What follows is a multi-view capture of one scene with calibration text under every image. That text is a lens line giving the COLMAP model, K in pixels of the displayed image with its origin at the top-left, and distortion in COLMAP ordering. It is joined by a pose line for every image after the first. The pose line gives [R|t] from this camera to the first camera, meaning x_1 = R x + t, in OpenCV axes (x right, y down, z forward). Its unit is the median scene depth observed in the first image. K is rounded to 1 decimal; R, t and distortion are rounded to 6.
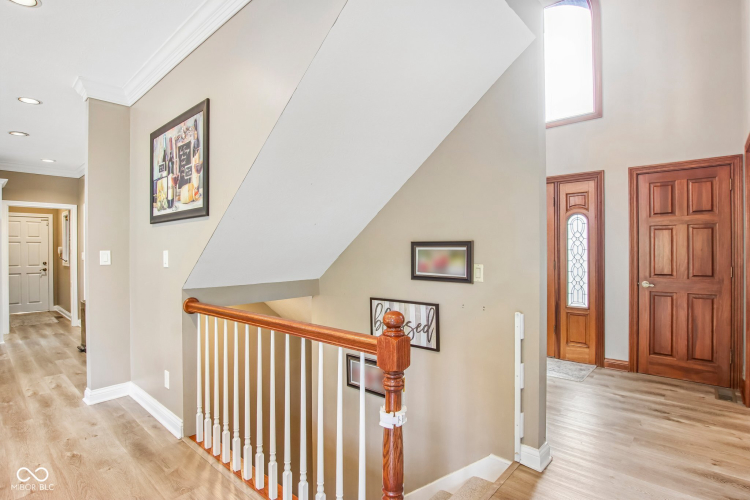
lens RADIAL K [[356.5, 0, 377.2], [0, 356.5, 250.6], [0, 0, 1]] dist [-0.006148, 0.002098]
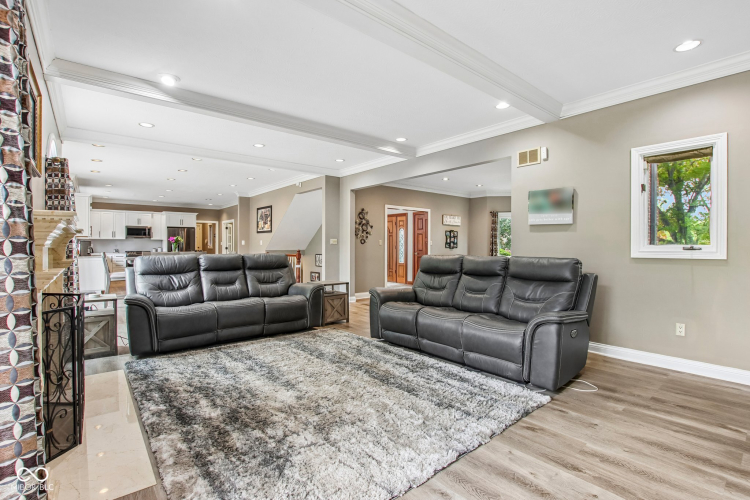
lens RADIAL K [[356.5, 0, 371.1], [0, 356.5, 251.7], [0, 0, 1]] dist [-0.006148, 0.002098]
pose [[0.986207, 0.011053, -0.165150, 0.887647], [-0.008979, 0.999871, 0.013299, 0.044776], [0.165276, -0.011632, 0.986179, -1.900456]]
